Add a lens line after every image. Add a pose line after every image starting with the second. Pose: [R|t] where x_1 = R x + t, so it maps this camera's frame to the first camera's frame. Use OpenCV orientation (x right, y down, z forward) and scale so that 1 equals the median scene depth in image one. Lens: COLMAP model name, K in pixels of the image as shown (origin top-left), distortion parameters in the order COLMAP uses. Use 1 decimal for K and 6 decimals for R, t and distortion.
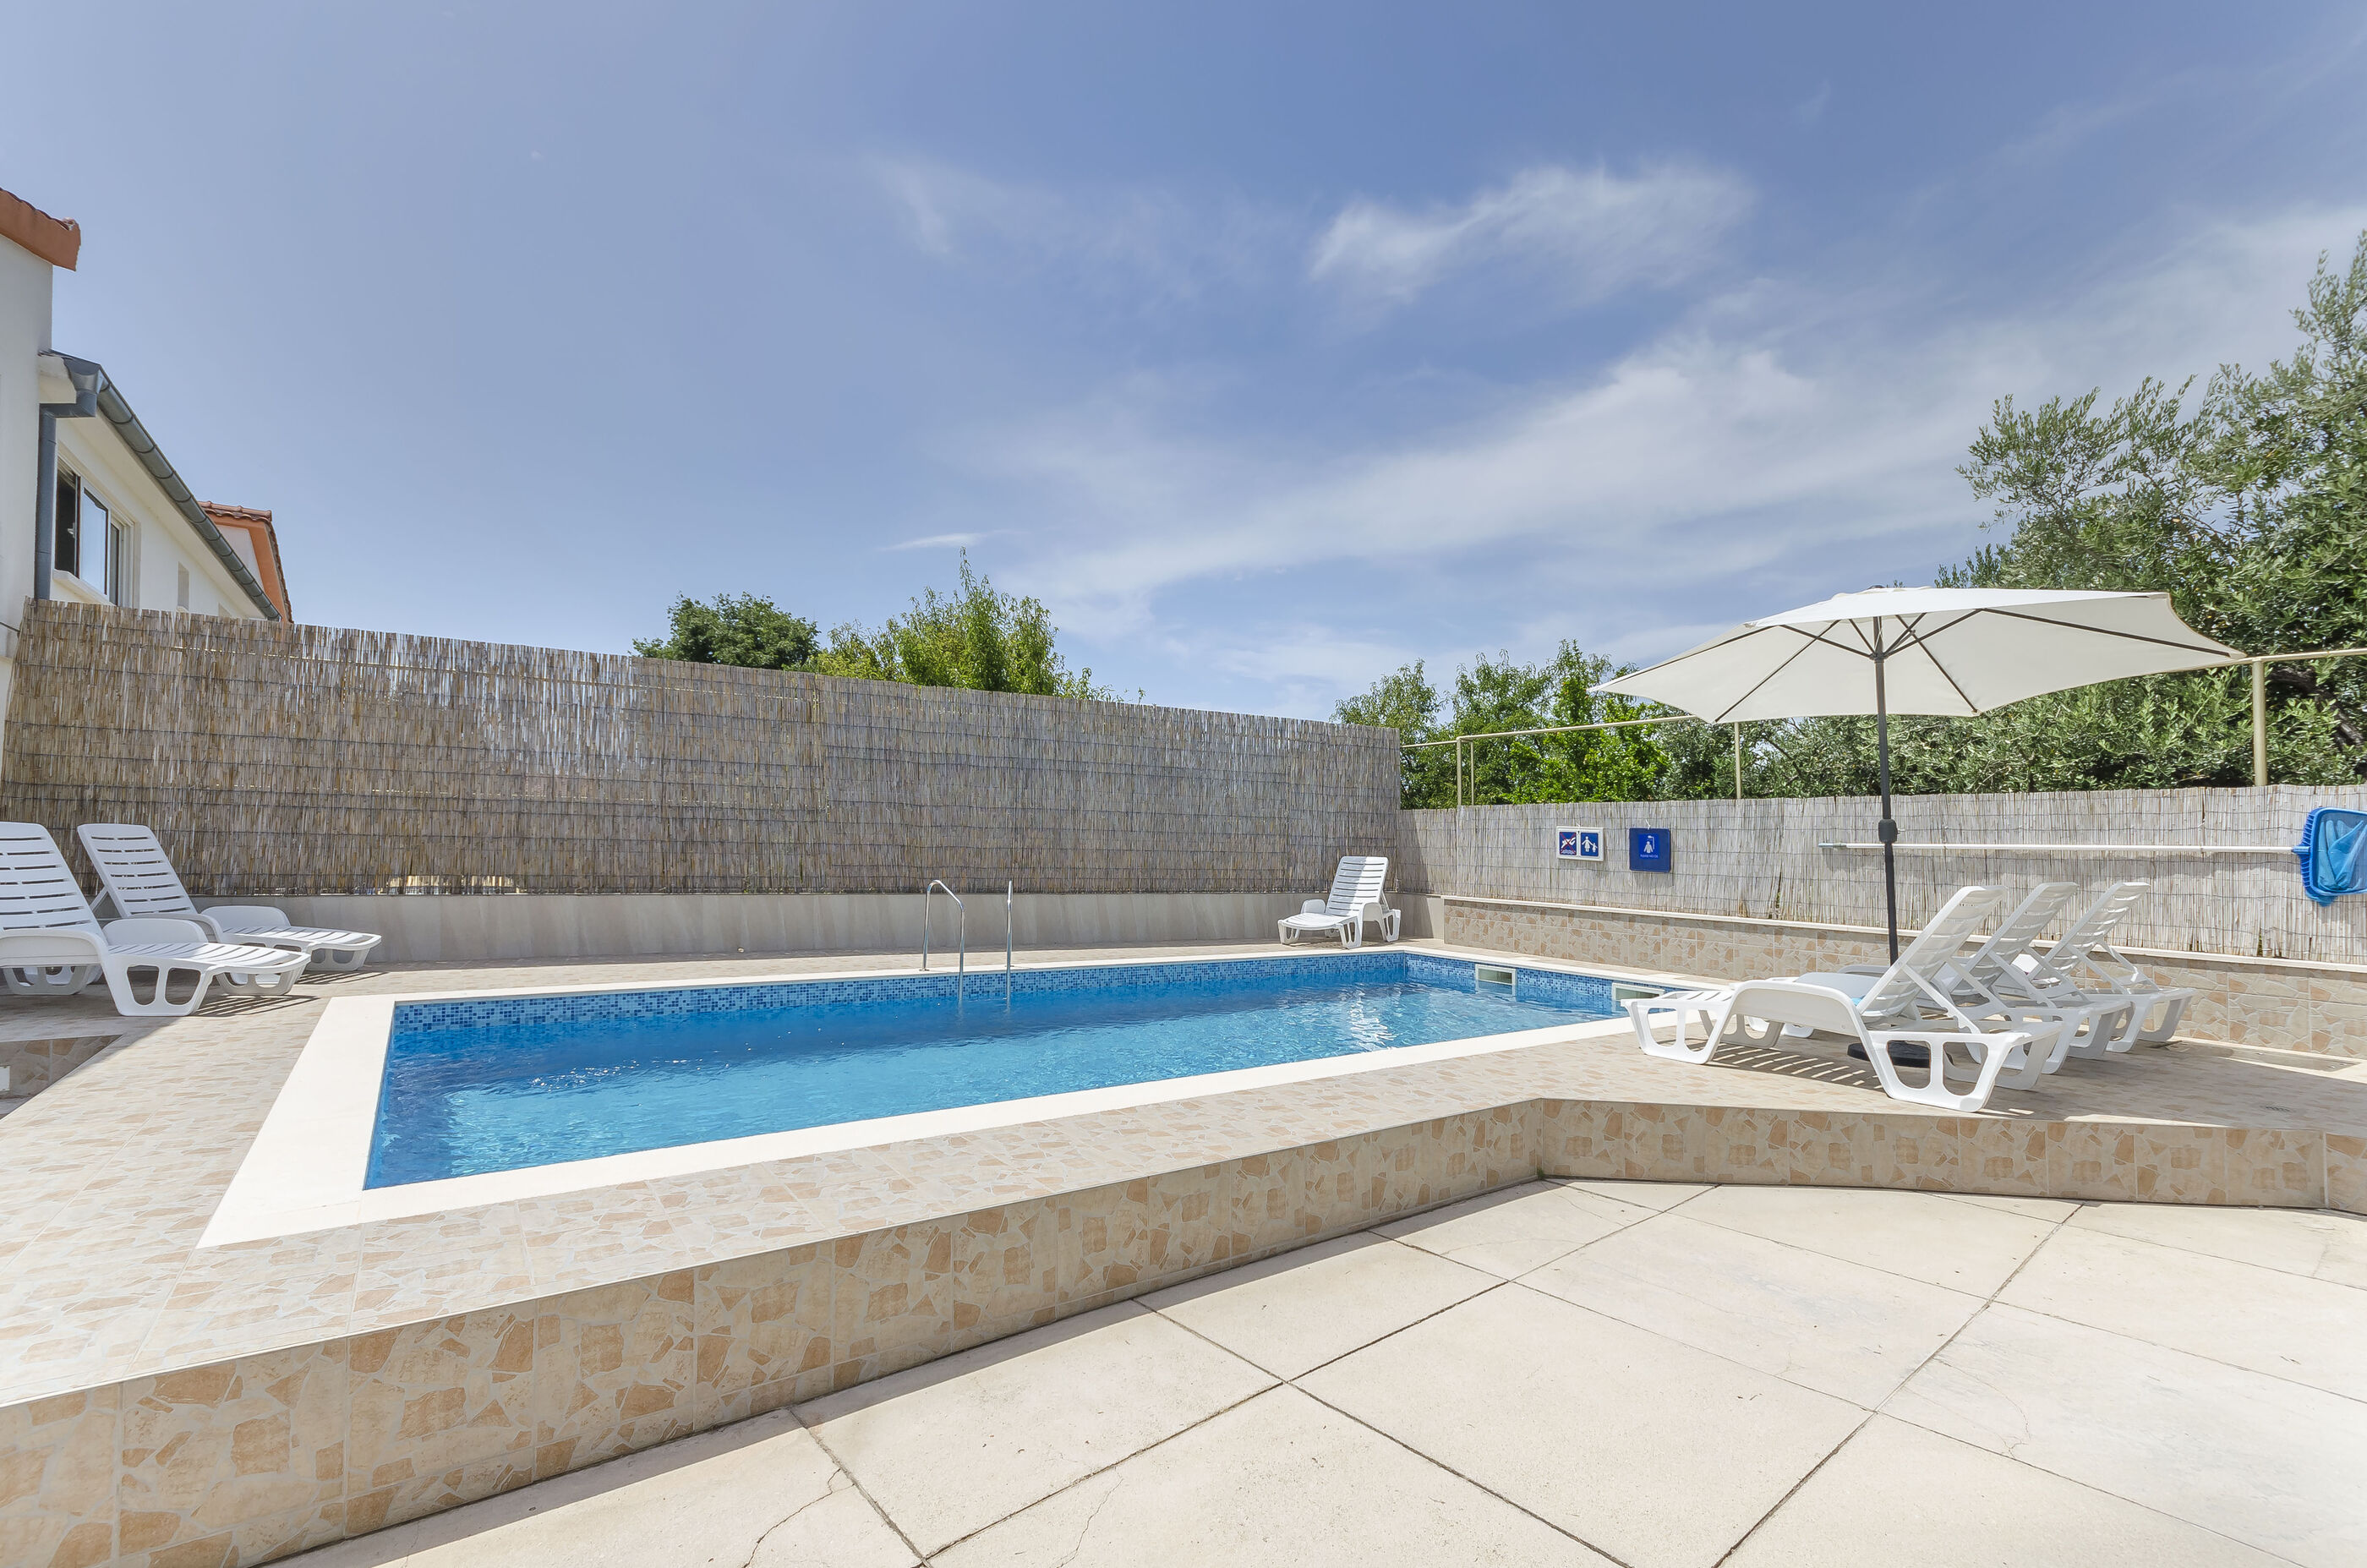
lens RADIAL K [[1034.8, 0, 1183.4], [0, 1034.8, 796.3], [0, 0, 1]] dist [-0.008098, 0.004954]
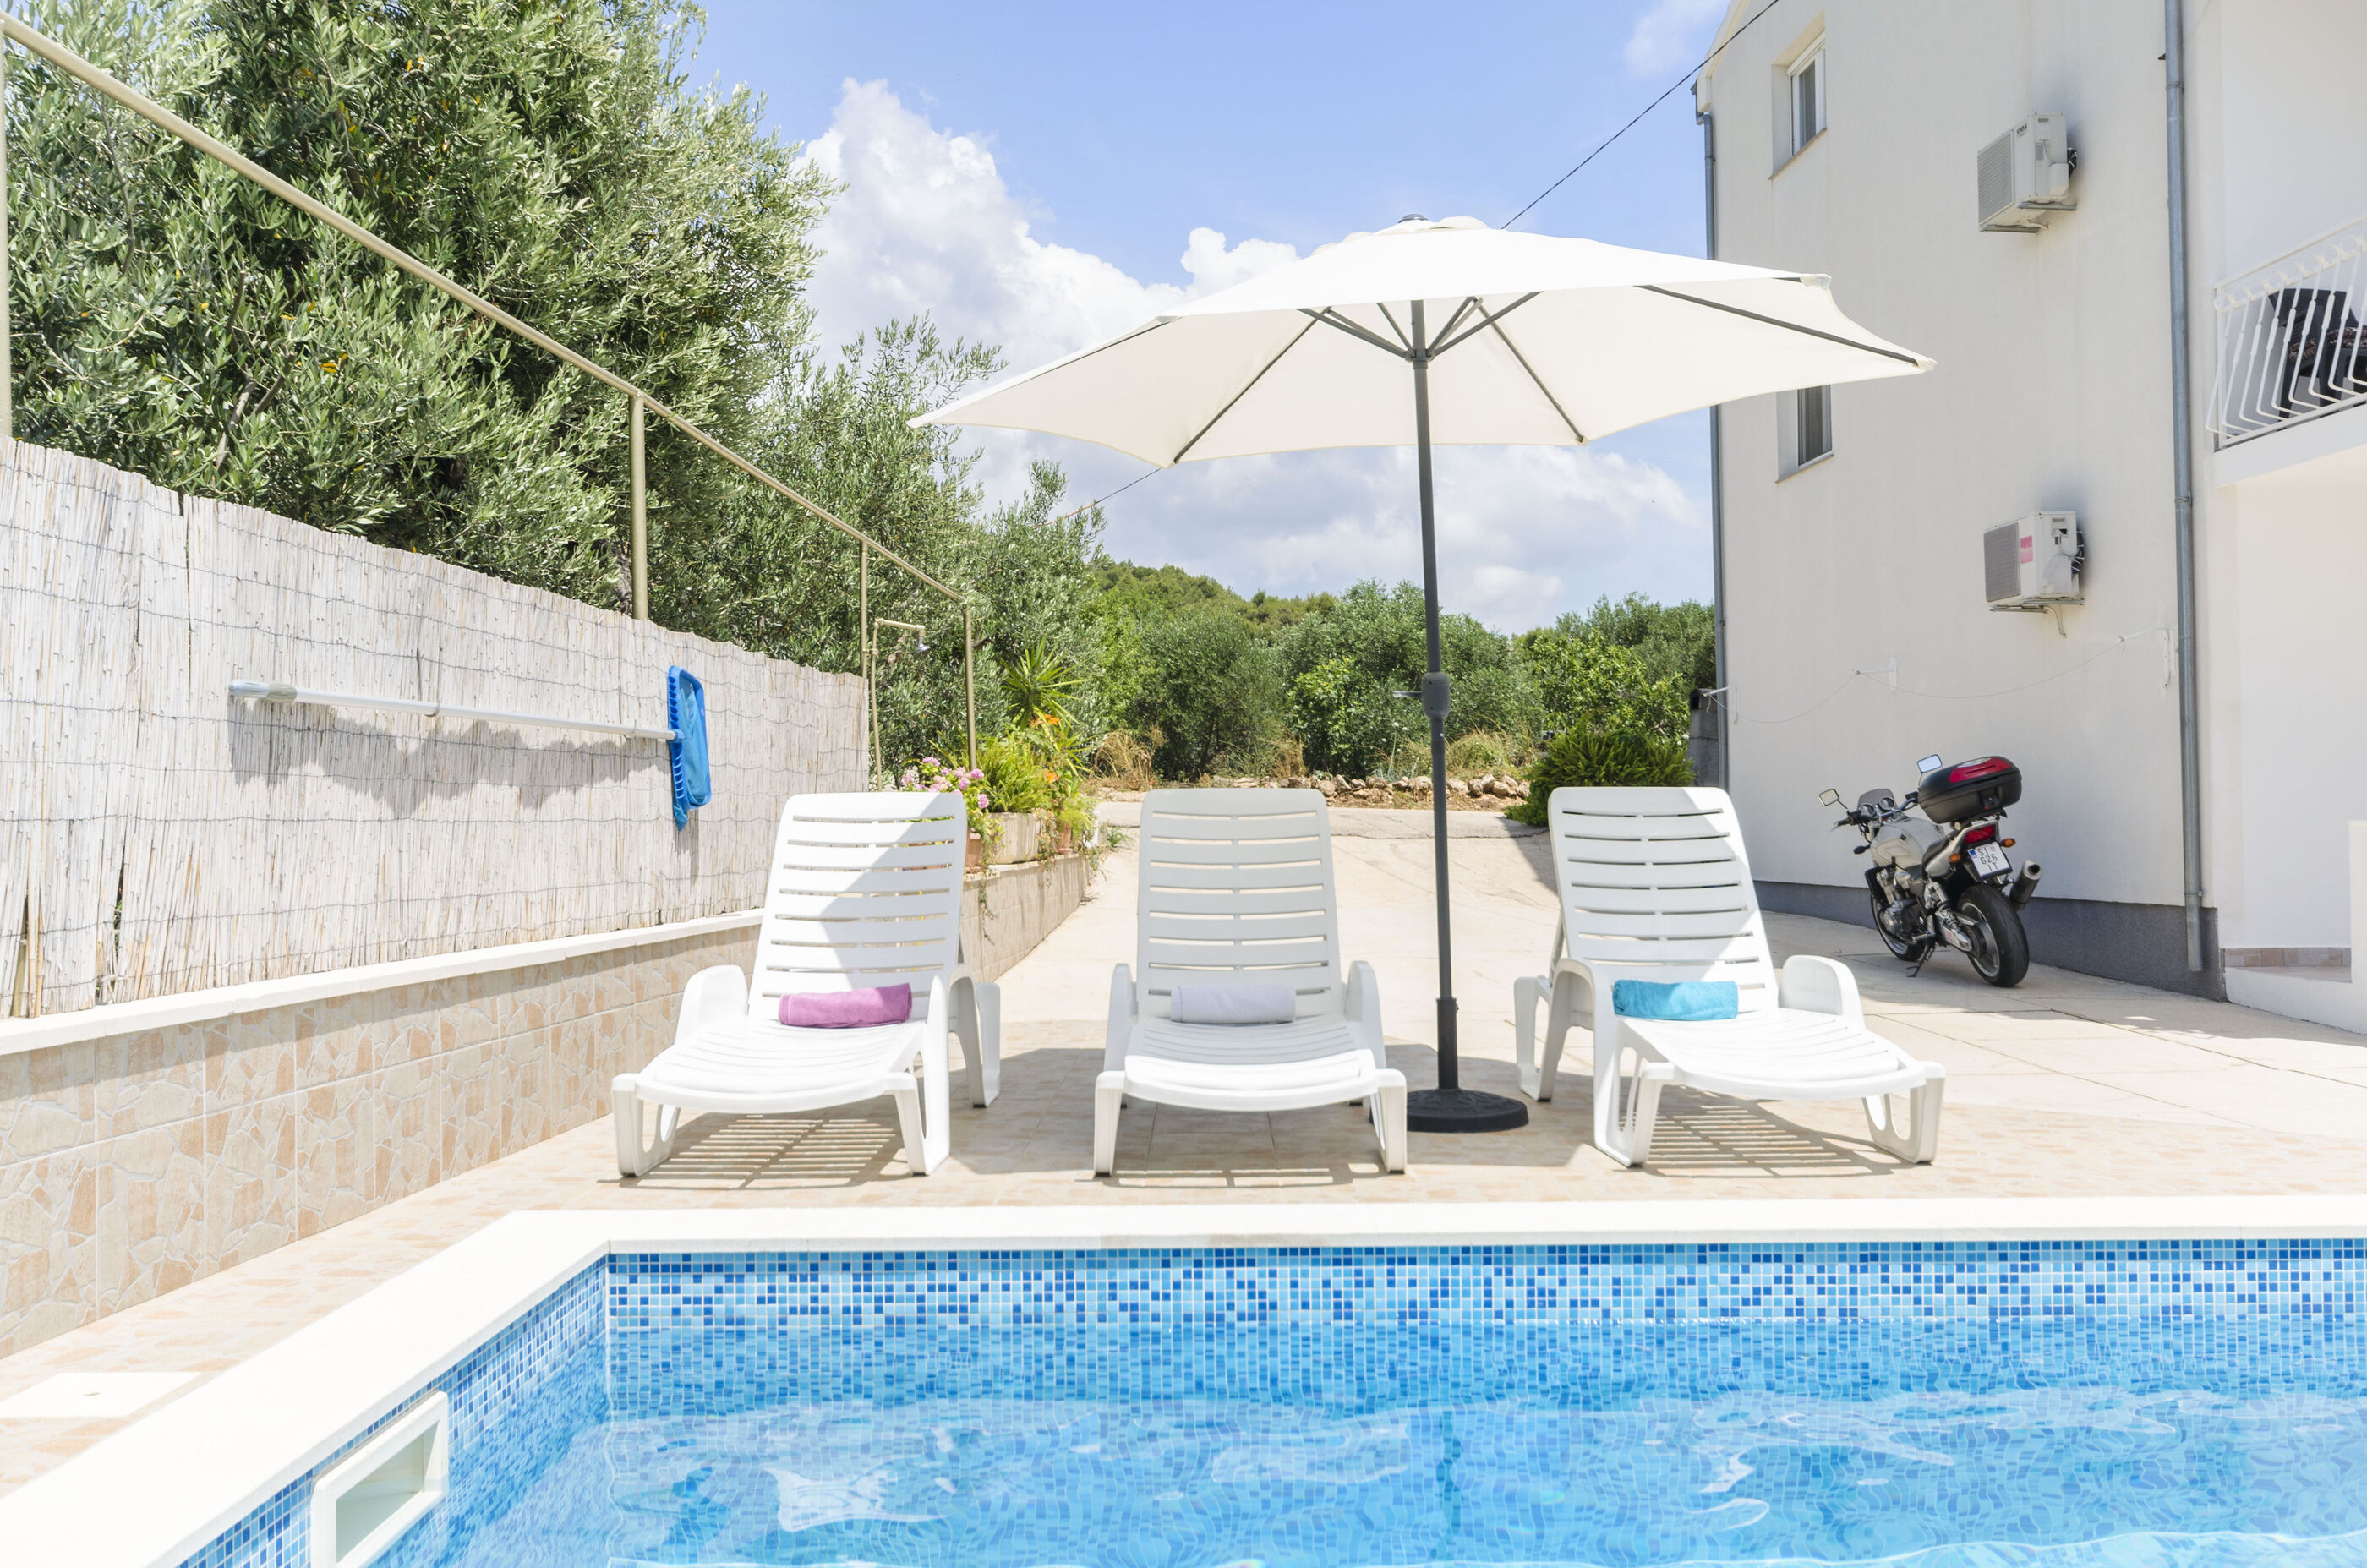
lens RADIAL K [[2032.5, 0, 1187.0], [0, 2032.5, 798.0], [0, 0, 1]] dist [-0.003292, -0.008754]
pose [[-0.817306, -0.004567, 0.576186, 0.111952], [-0.029859, 0.998961, -0.034436, 0.074753], [-0.575430, -0.045350, -0.816592, 1.108776]]
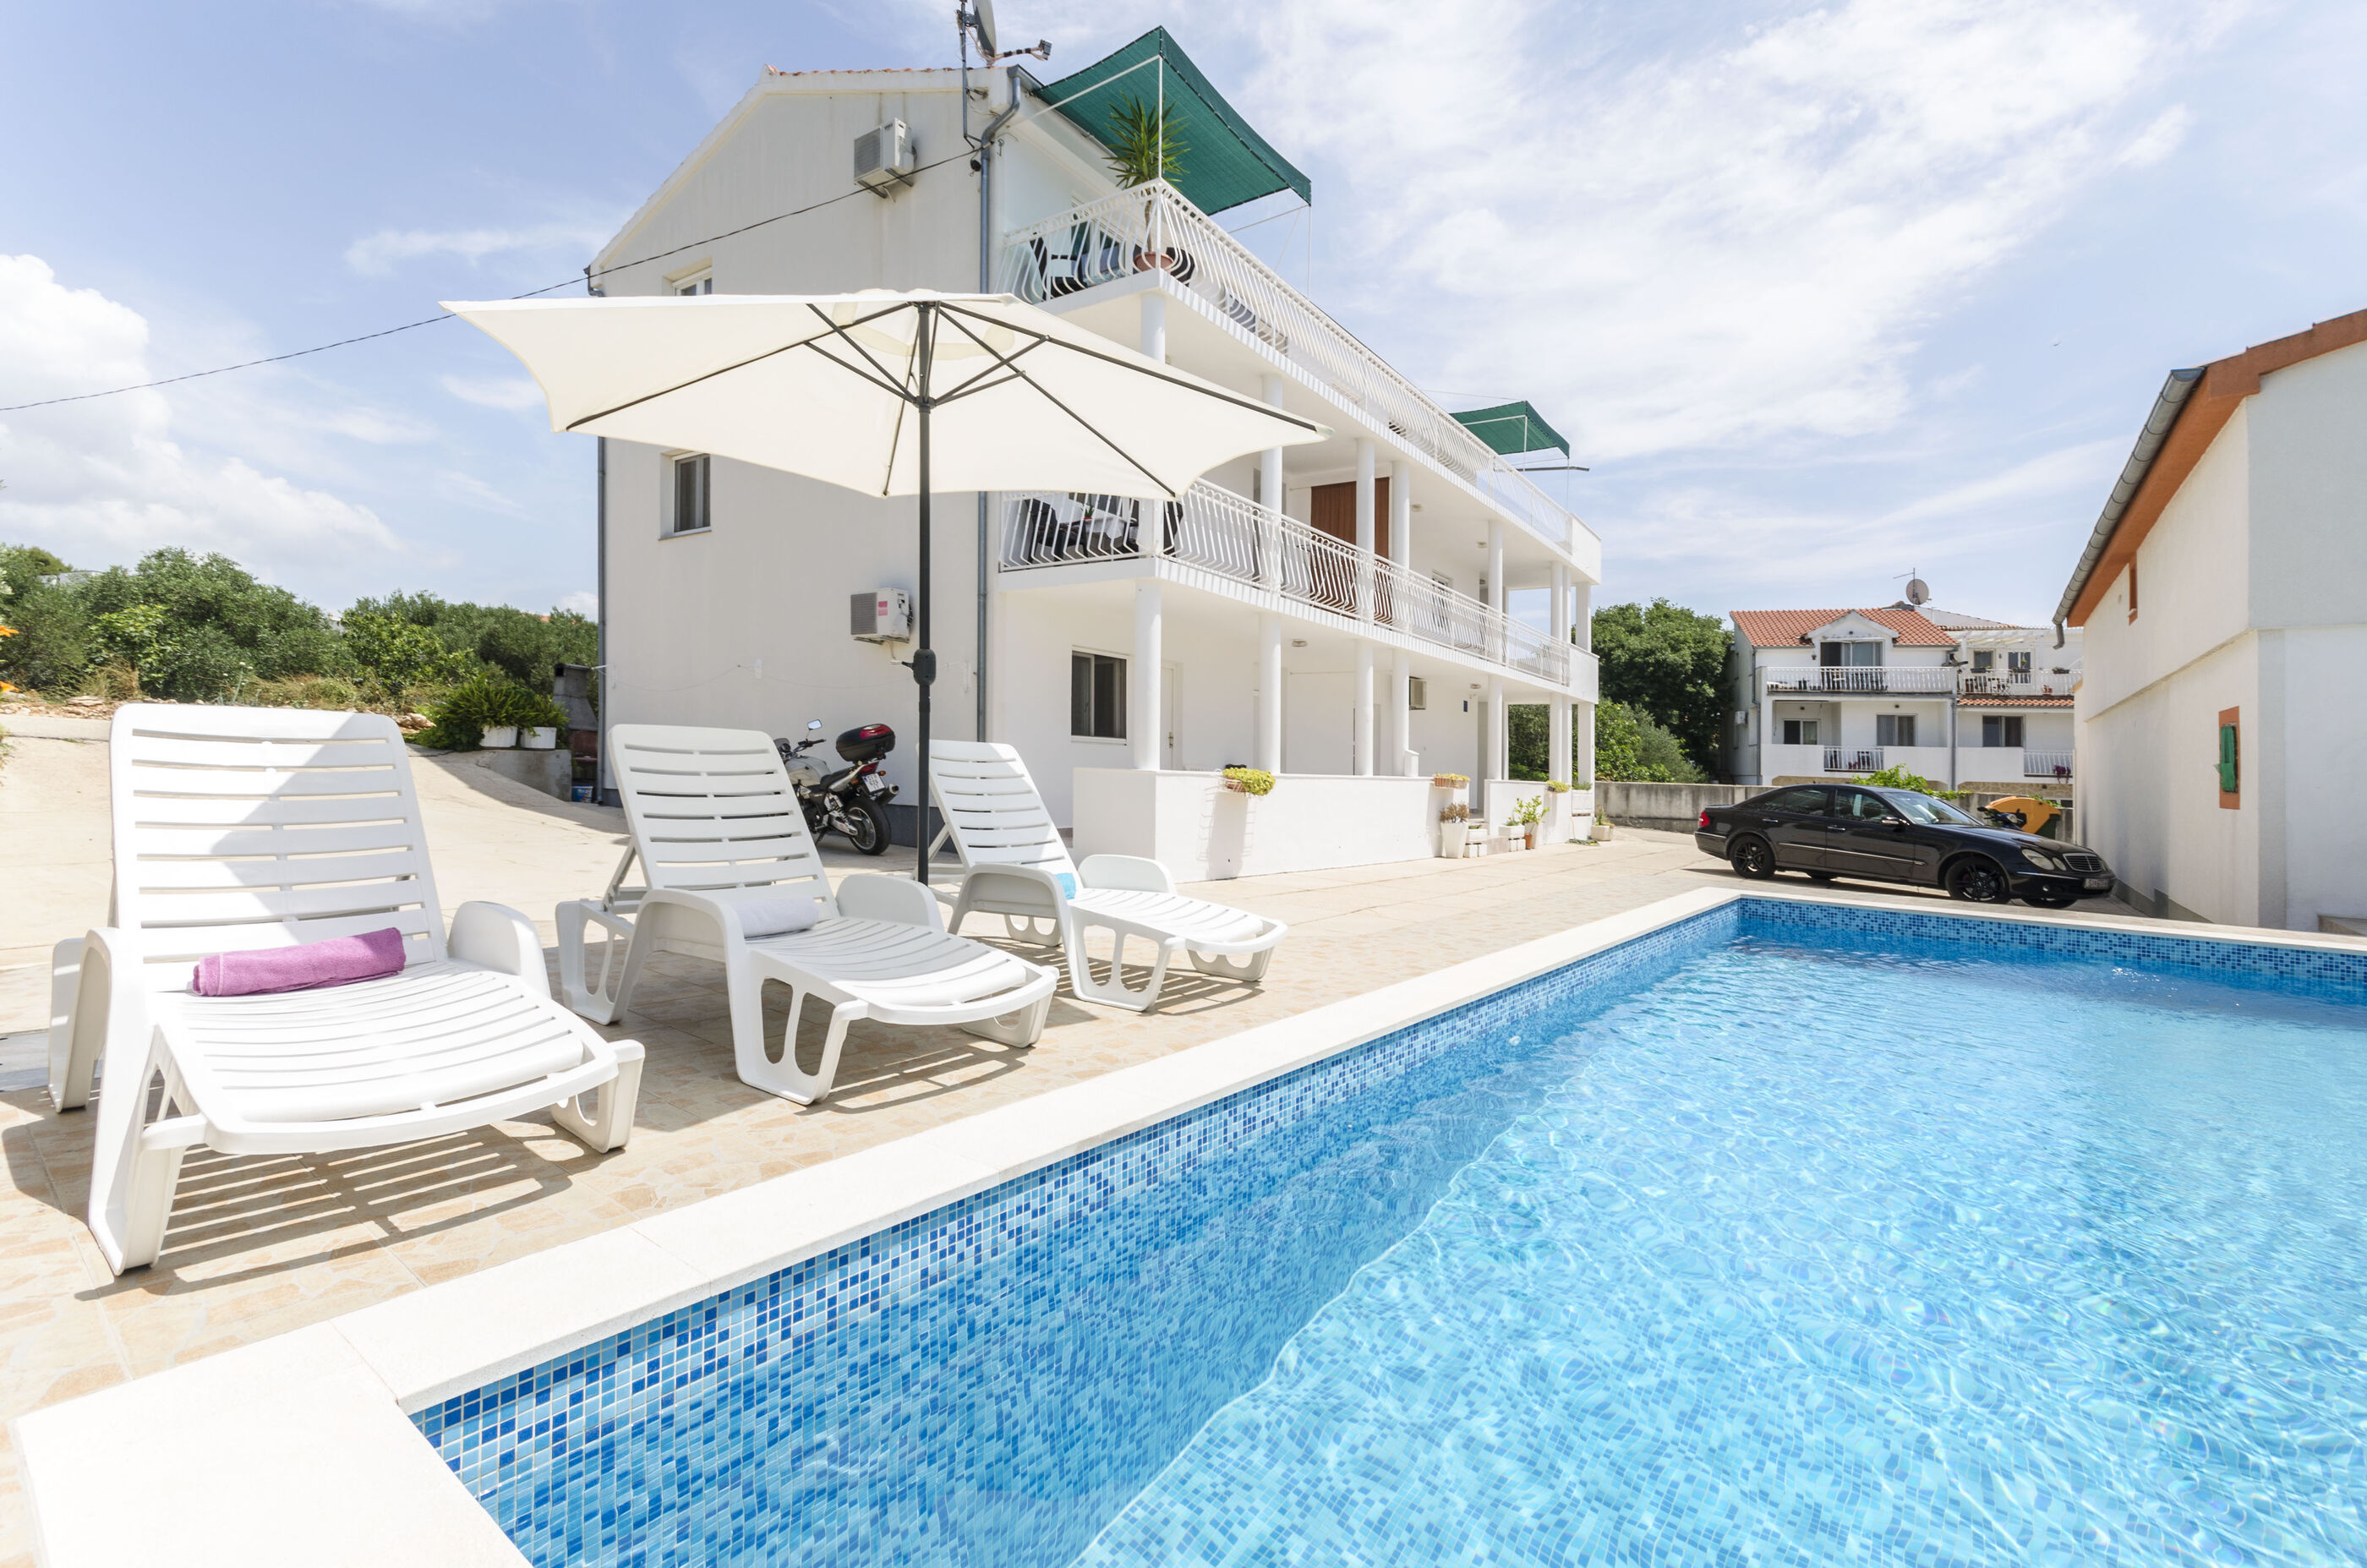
lens RADIAL K [[1034.8, 0, 1161.8], [0, 1034.8, 764.9], [0, 0, 1]] dist [-0.008098, 0.004954]
pose [[-0.944215, -0.047464, -0.325891, 0.408361], [-0.035270, 0.998443, -0.043226, 0.073253], [0.327435, -0.029320, -0.944419, 0.993467]]
